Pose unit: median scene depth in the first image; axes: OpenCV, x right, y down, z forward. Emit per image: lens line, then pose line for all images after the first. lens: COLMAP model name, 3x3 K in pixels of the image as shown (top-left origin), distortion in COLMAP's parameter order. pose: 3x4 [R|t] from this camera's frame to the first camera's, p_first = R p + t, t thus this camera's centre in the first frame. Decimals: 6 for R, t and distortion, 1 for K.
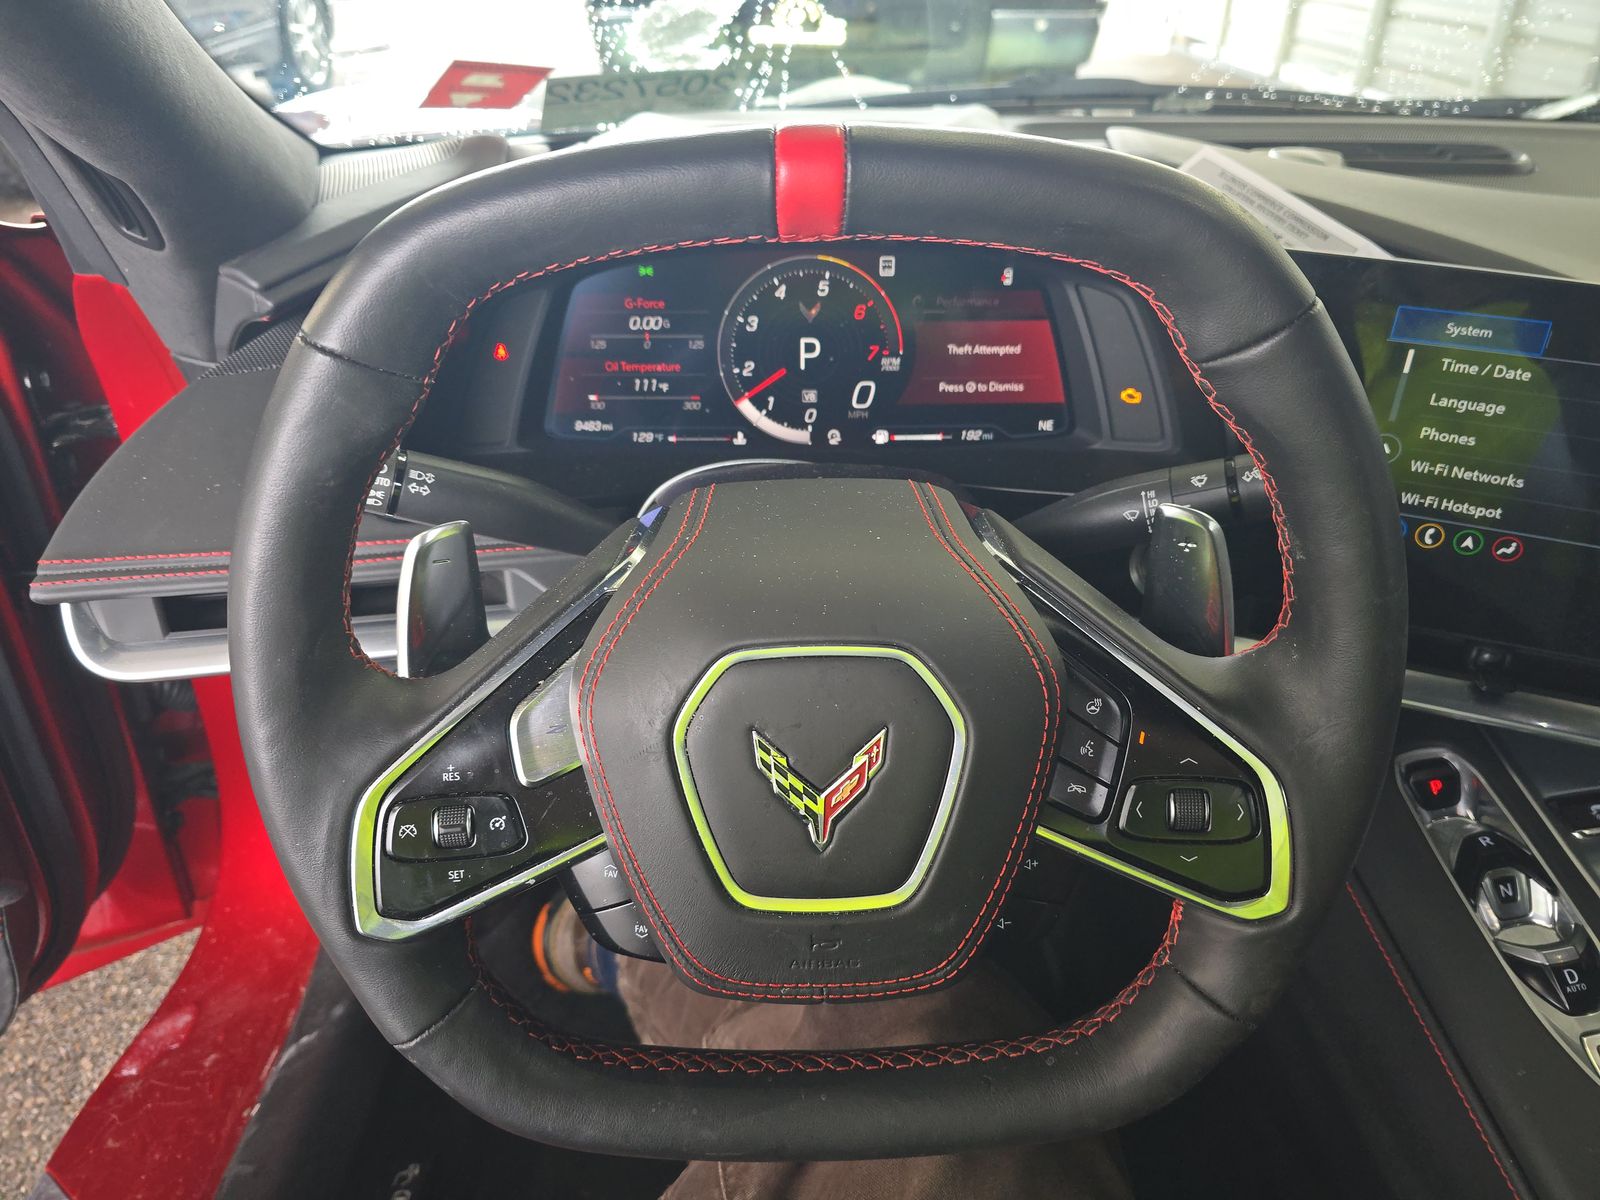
lens RADIAL K [[1072.8, 0, 798.2], [0, 1072.8, 594.9], [0, 0, 1]] dist [0.029186, -0.030304]
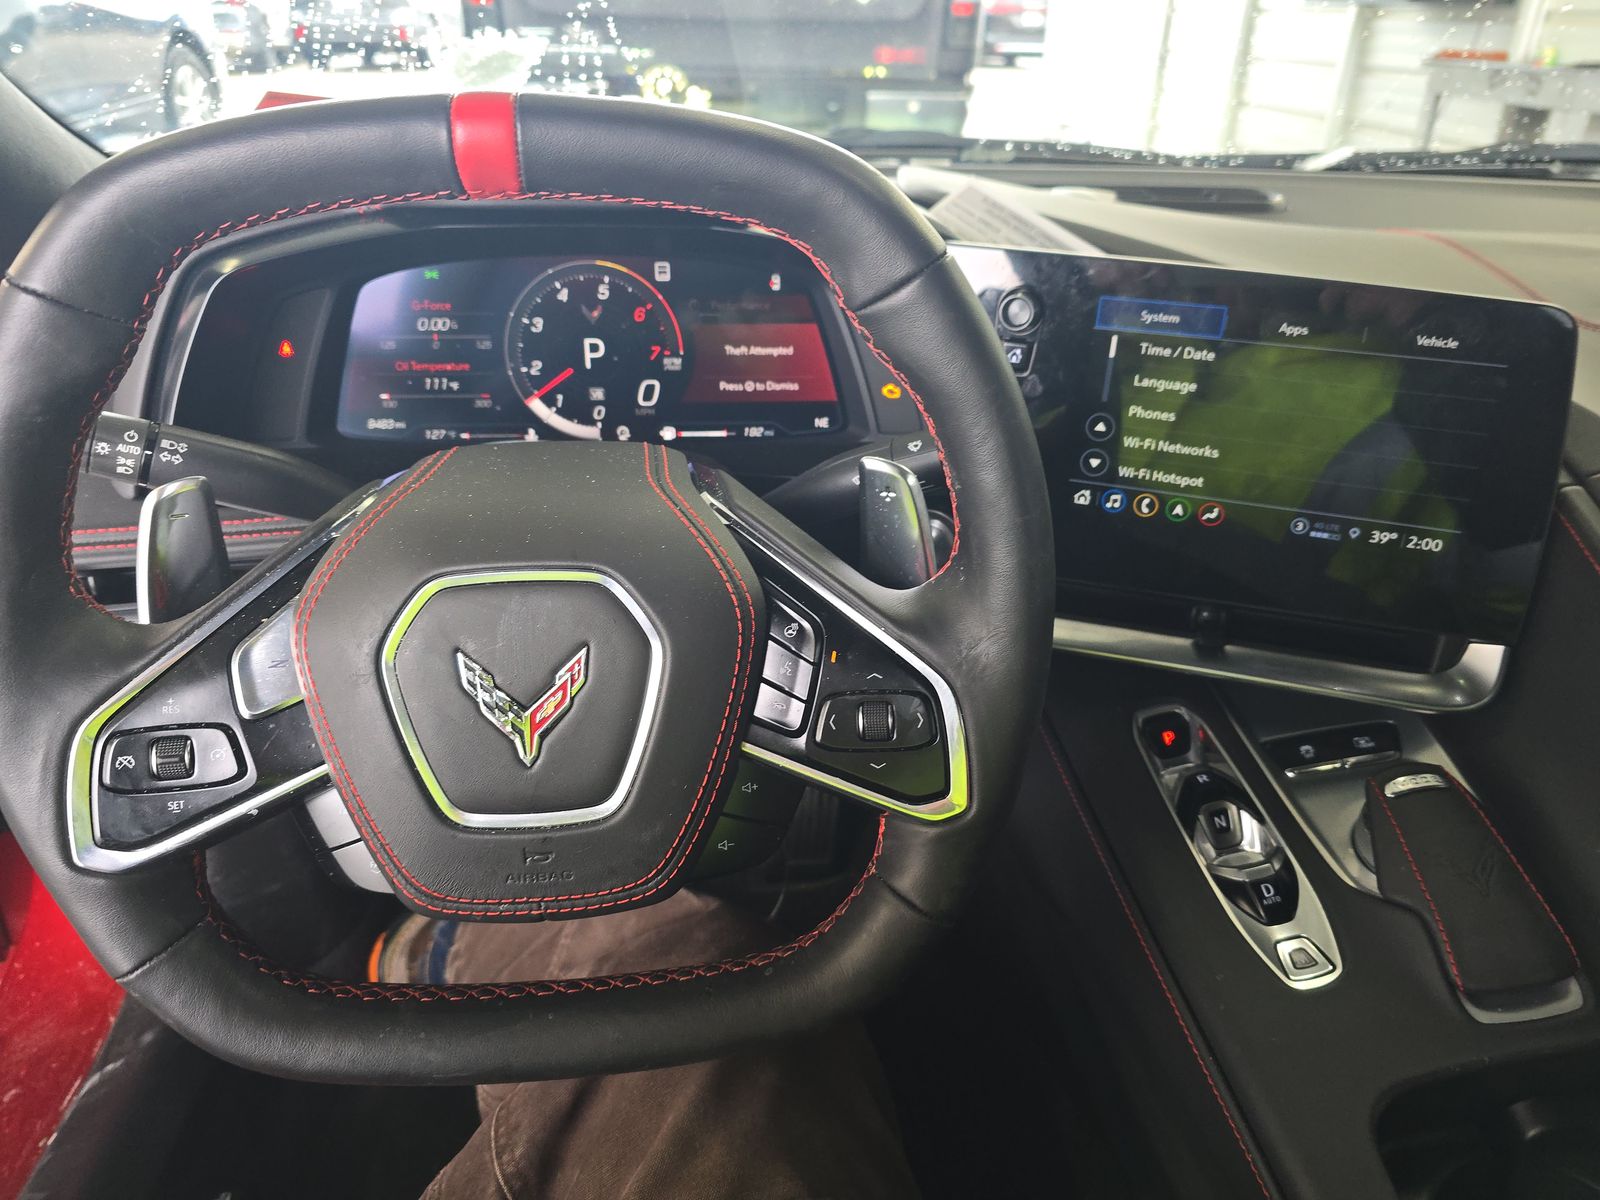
lens RADIAL K [[1072.8, 0, 799.0], [0, 1072.8, 598.8], [0, 0, 1]] dist [0.029186, -0.030304]
pose [[0.996856, -0.020120, 0.076635, 0.171015], [0.024972, 0.997707, -0.062898, 0.119725], [-0.075193, 0.064614, 0.995073, -0.074647]]
